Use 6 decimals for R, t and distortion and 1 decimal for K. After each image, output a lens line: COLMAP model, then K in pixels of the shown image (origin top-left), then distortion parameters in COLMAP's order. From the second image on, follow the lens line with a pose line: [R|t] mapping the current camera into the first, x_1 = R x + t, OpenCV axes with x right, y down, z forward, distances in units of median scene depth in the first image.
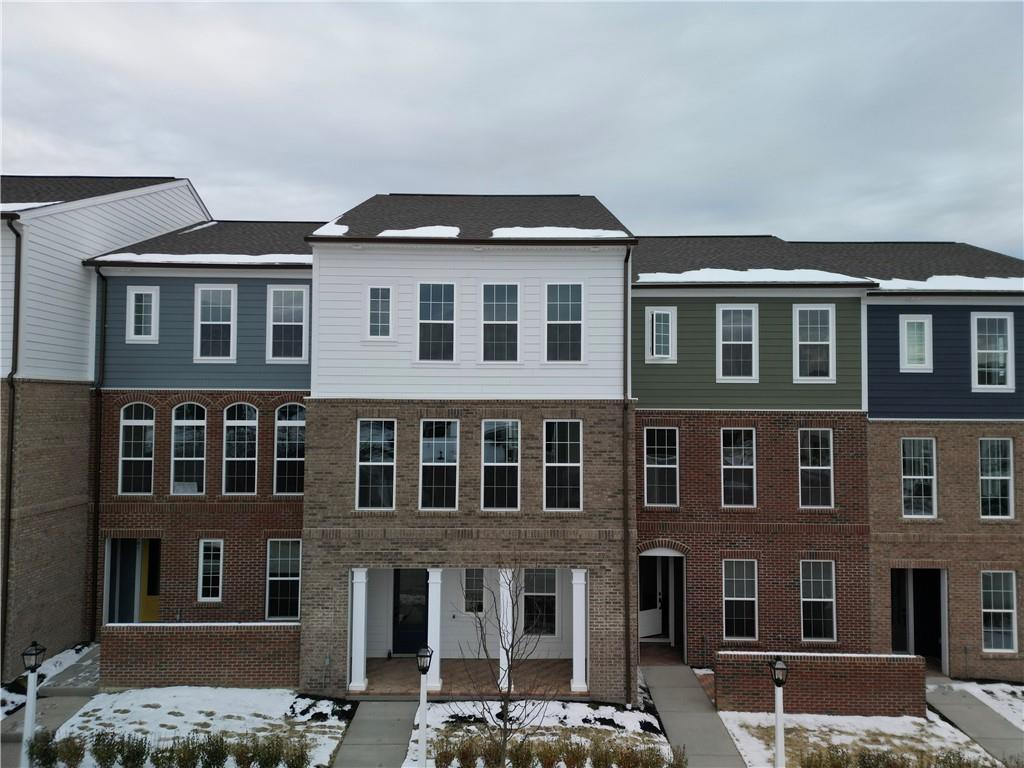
lens RADIAL K [[733.4, 0, 512.0], [0, 733.4, 384.0], [0, 0, 1]] dist [0.006888, 0.000138]
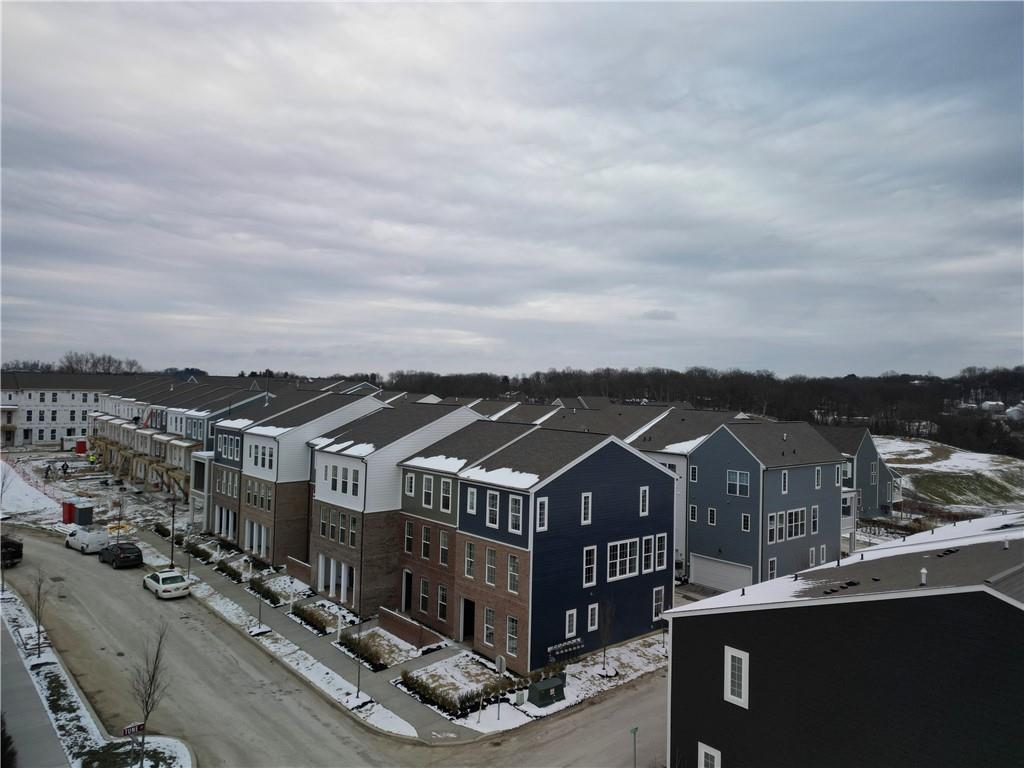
lens RADIAL K [[733.4, 0, 512.0], [0, 733.4, 384.0], [0, 0, 1]] dist [0.006888, 0.000138]
pose [[0.655267, 0.005874, -0.755374, 2.677485], [0.011940, 0.999764, 0.018132, -0.520645], [0.755303, -0.020900, 0.655043, -0.433061]]
